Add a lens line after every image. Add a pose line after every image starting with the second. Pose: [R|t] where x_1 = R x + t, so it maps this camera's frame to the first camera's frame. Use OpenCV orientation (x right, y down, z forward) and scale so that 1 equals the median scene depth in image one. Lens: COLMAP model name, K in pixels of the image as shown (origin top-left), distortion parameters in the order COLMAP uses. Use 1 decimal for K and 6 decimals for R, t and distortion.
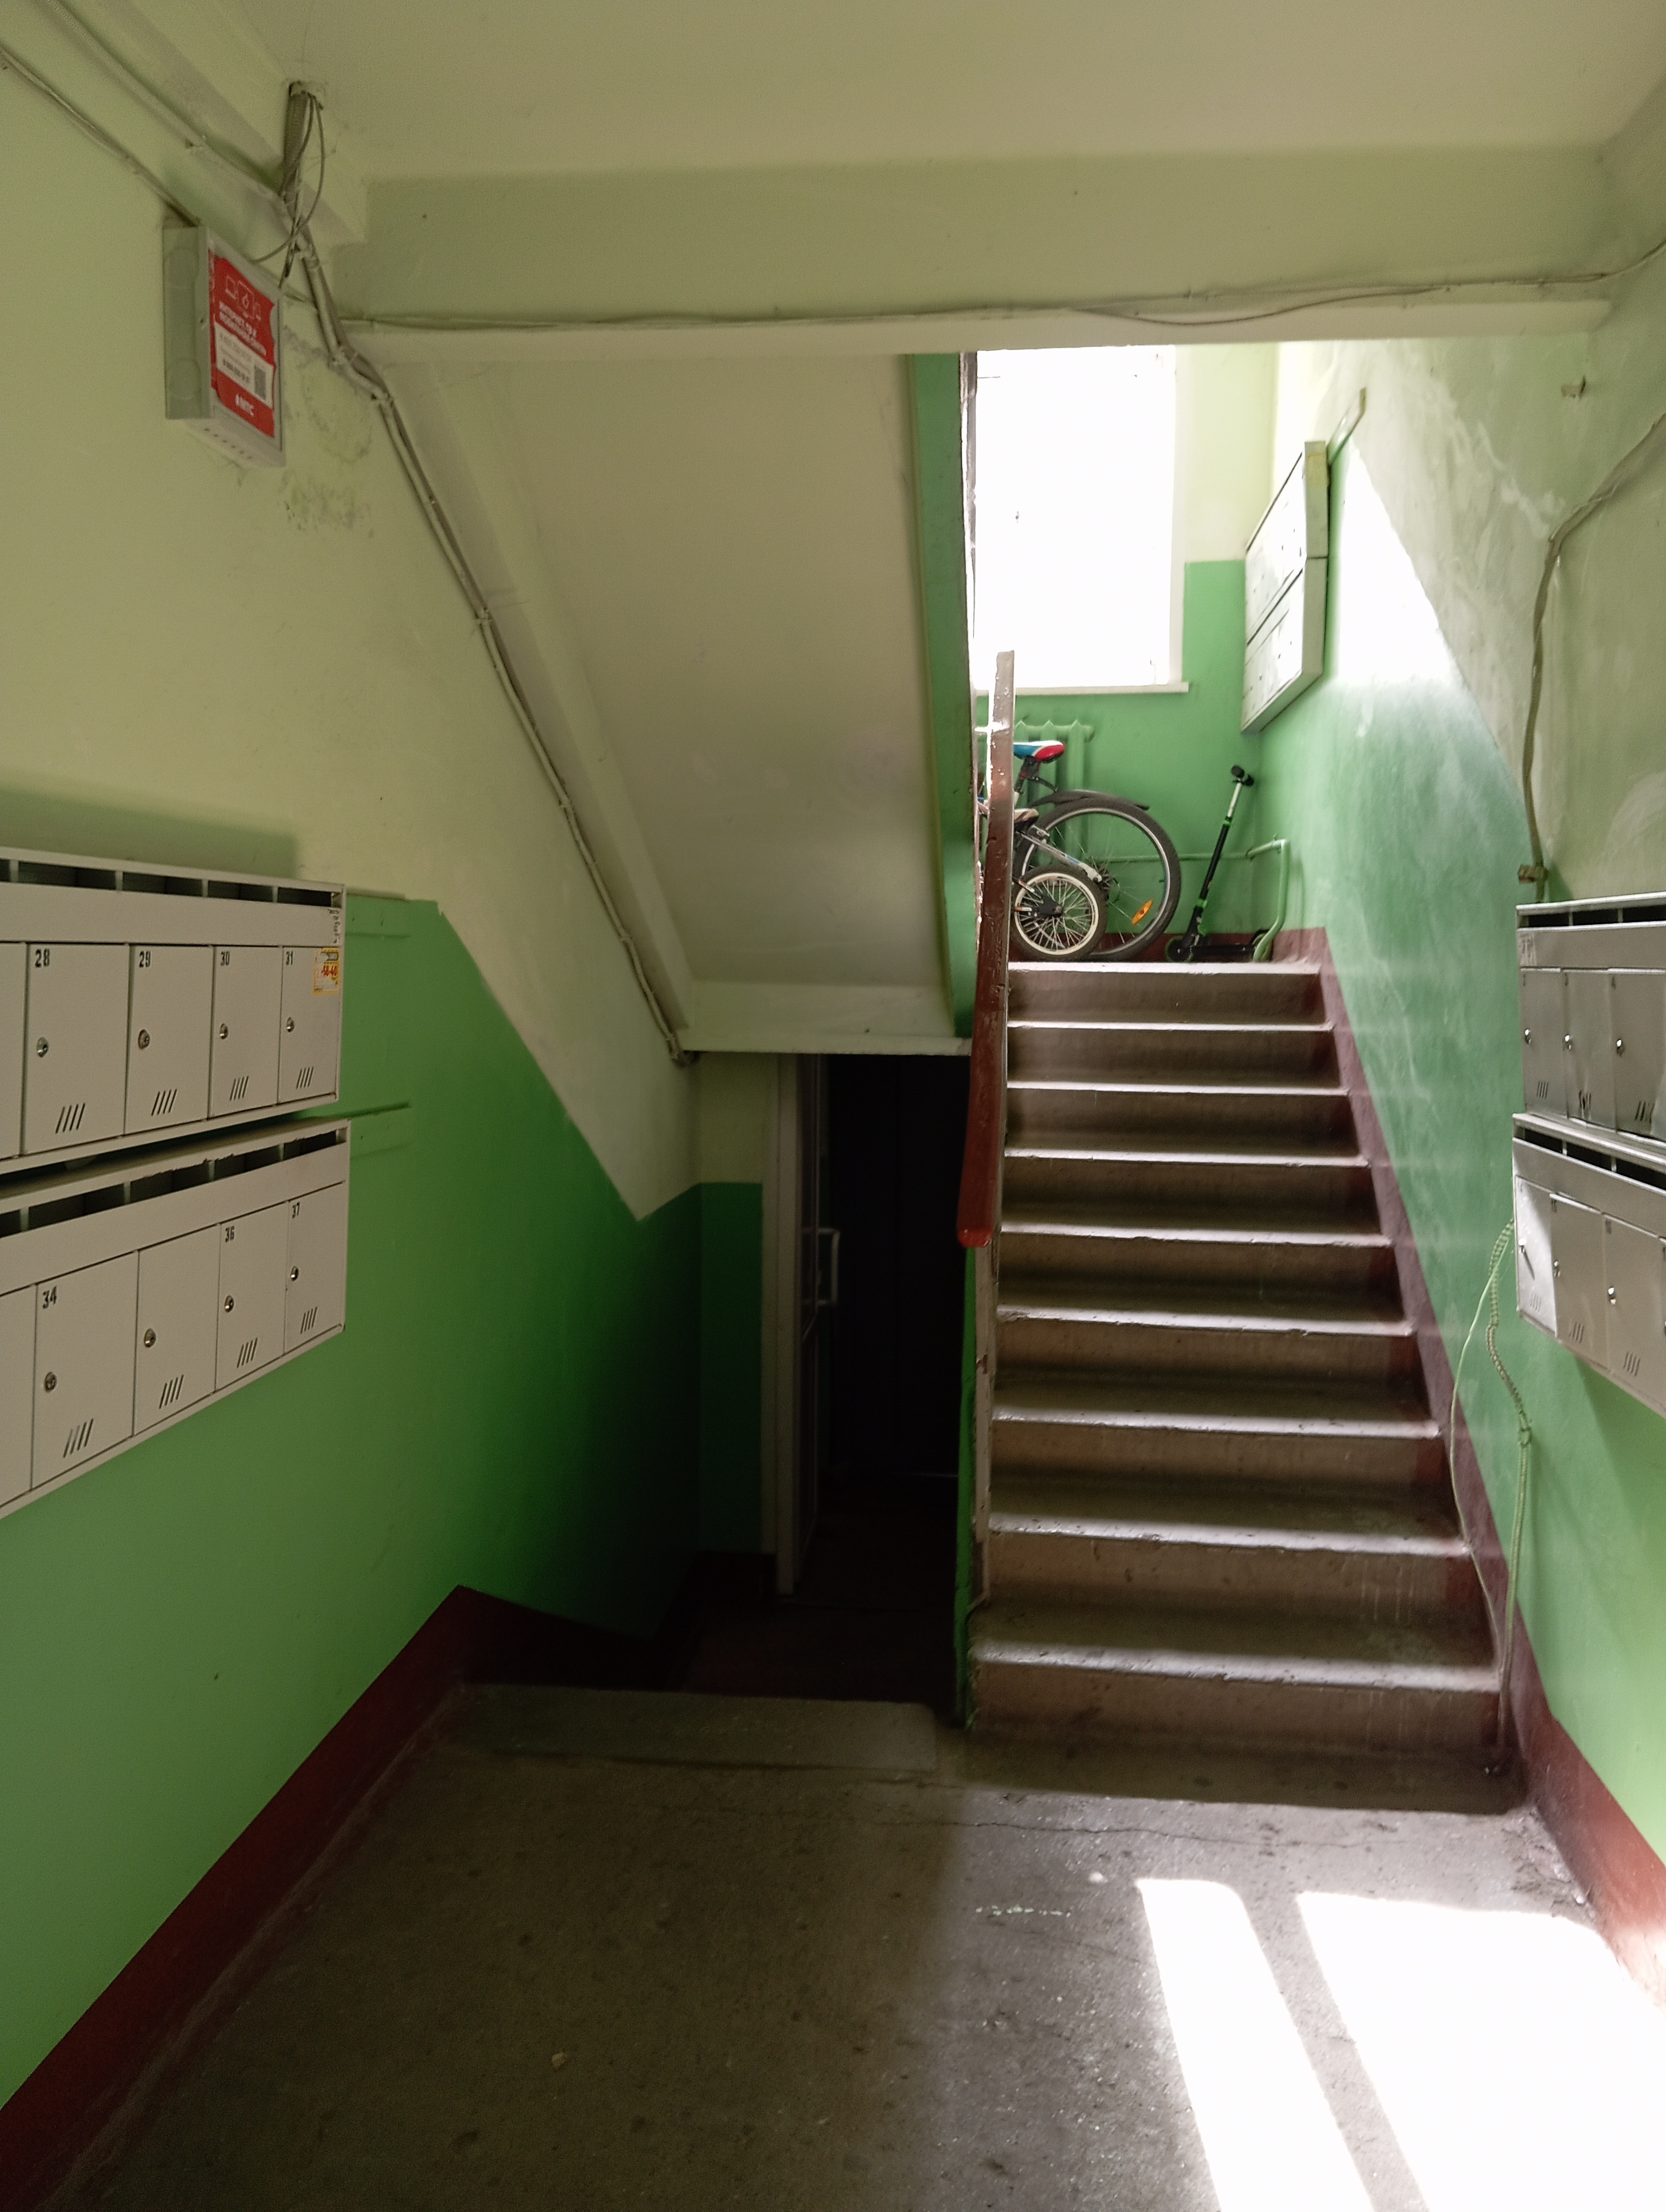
lens RADIAL K [[1810.8, 0, 814.5], [0, 1810.8, 1115.6], [0, 0, 1]] dist [0.081840, -0.188018]
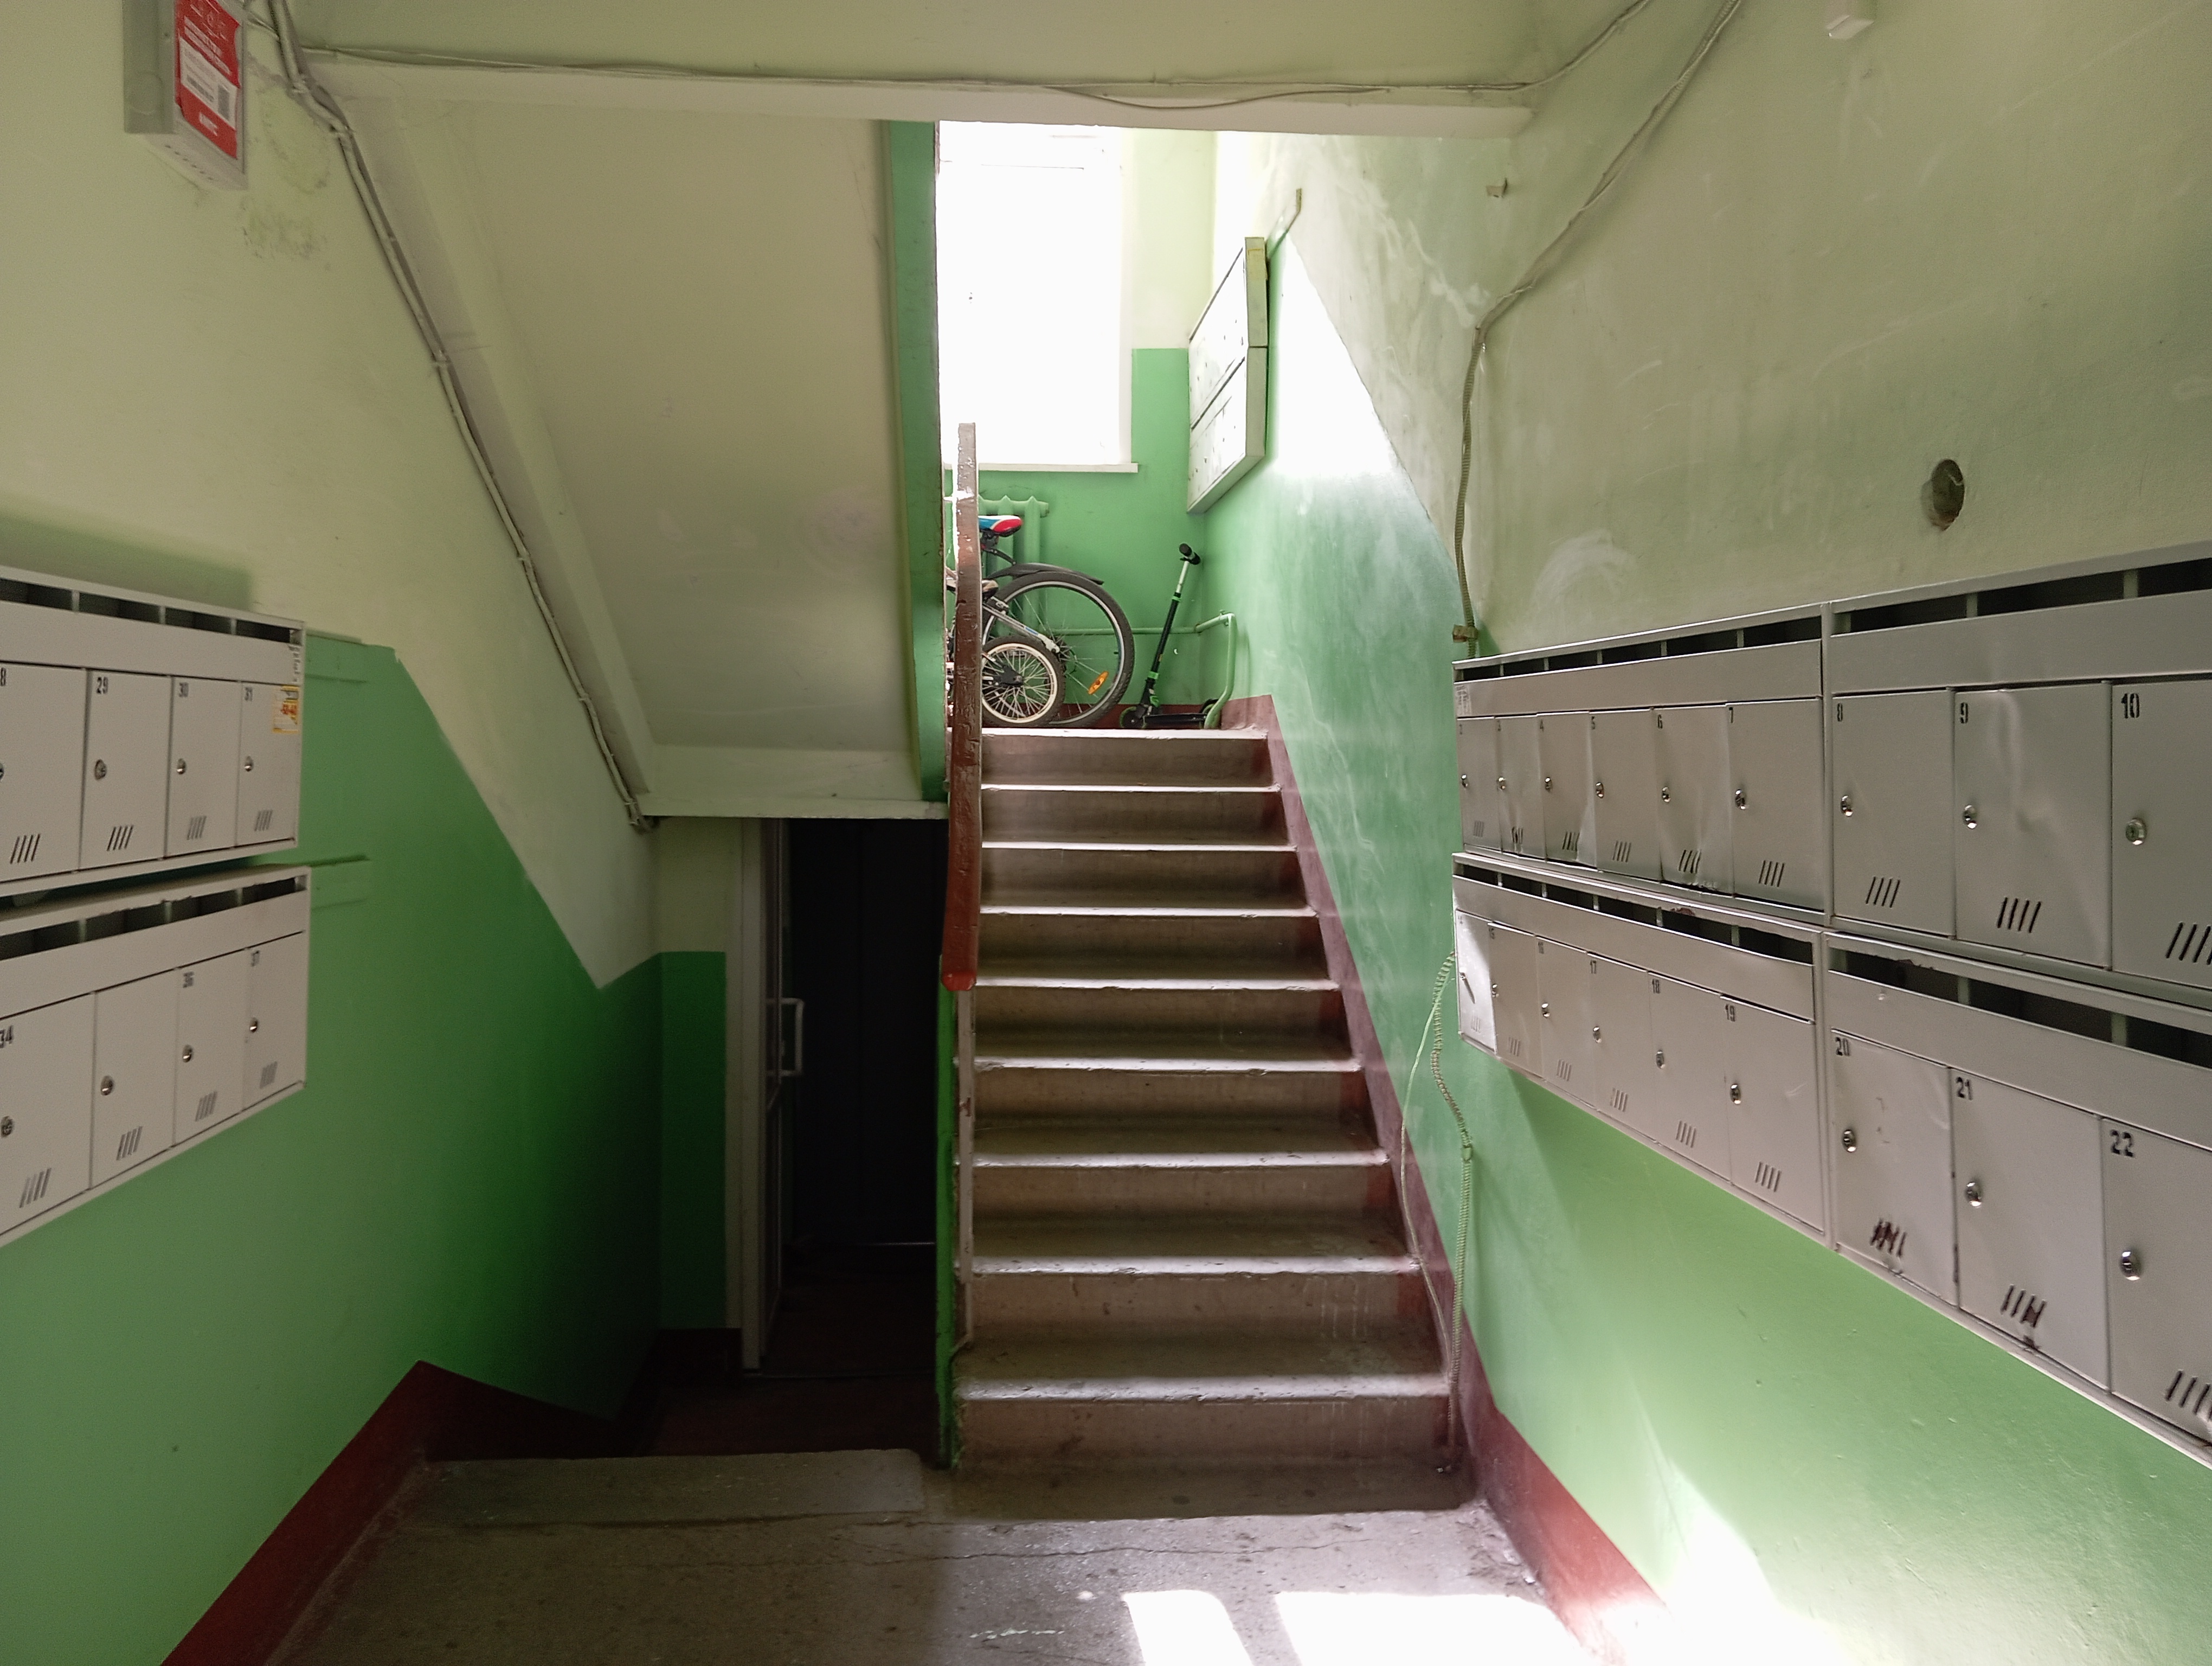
lens RADIAL K [[1810.8, 0, 1100.9], [0, 1810.8, 859.7], [0, 0, 1]] dist [0.081840, -0.188018]
pose [[0.982072, -0.008253, 0.188326, -0.021661], [0.012922, 0.999639, -0.023577, 0.021067], [-0.188063, 0.025588, 0.981824, -0.018113]]
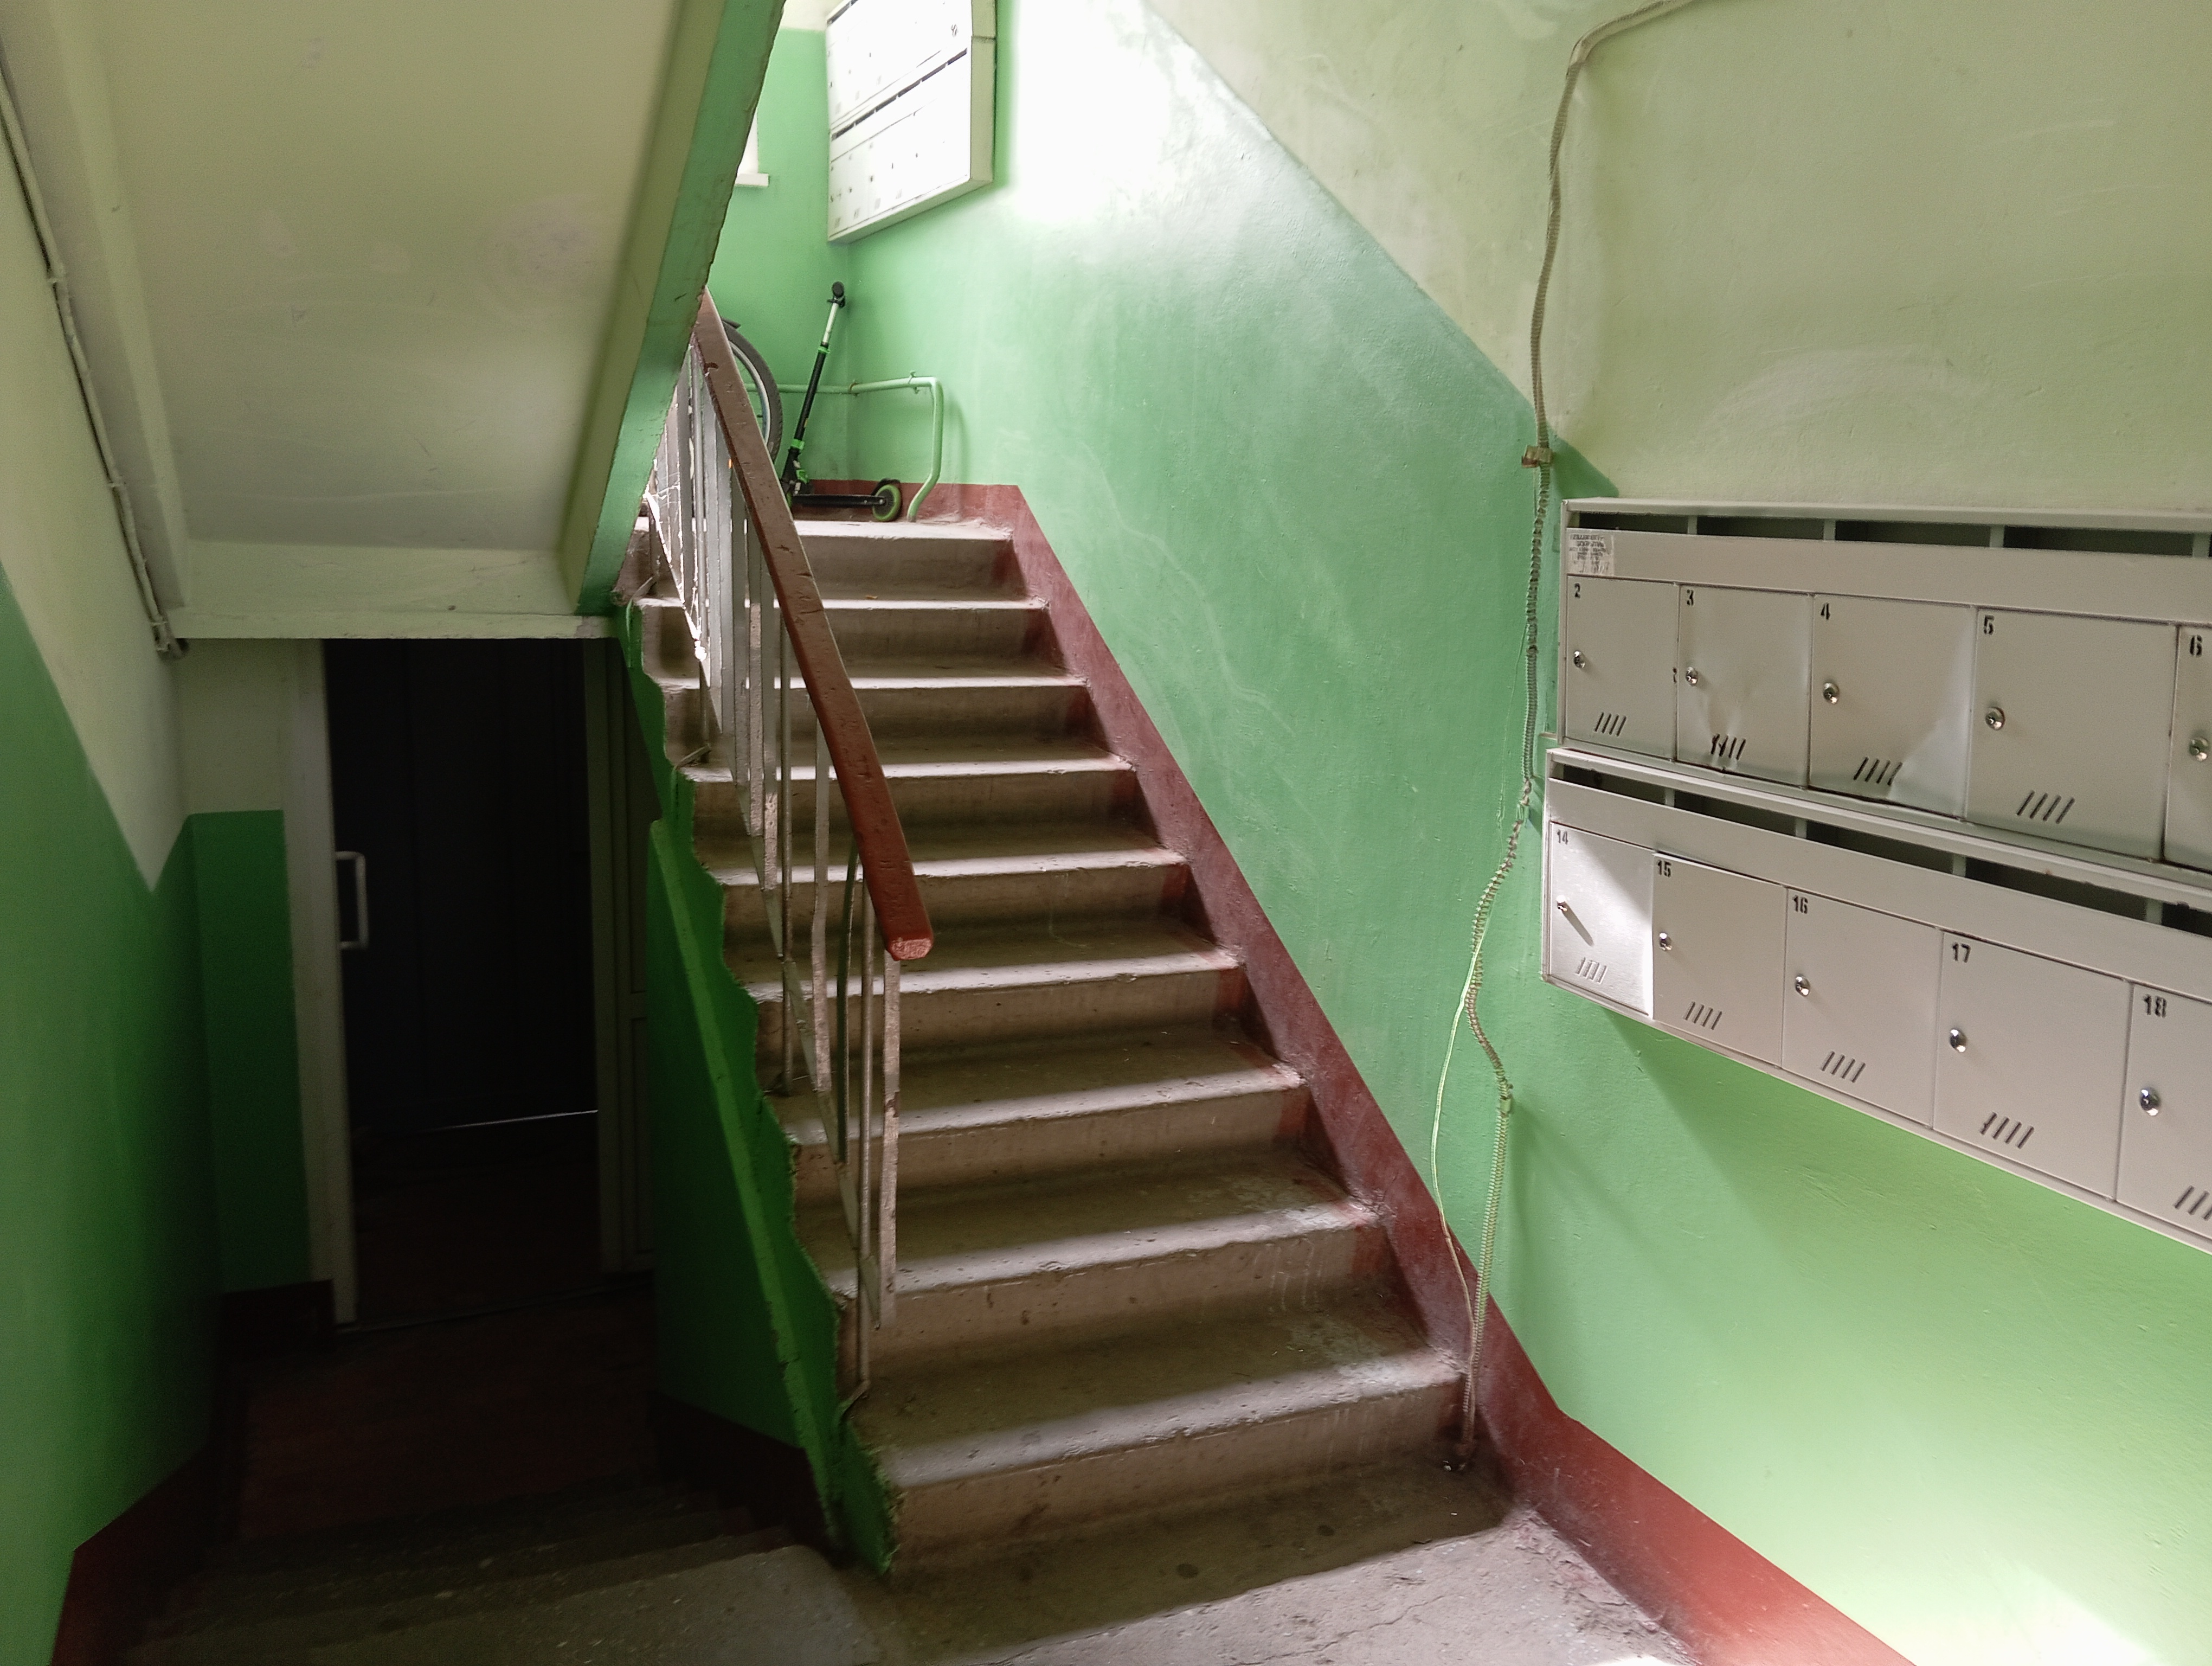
lens RADIAL K [[1771.4, 0, 1066.3], [0, 1771.4, 837.1], [0, 0, 1]] dist [0.084946, -0.186403]
pose [[0.866754, -0.079700, 0.492327, -0.177120], [0.022372, 0.992368, 0.121262, -0.052520], [-0.498234, -0.094090, 0.861922, 0.318911]]
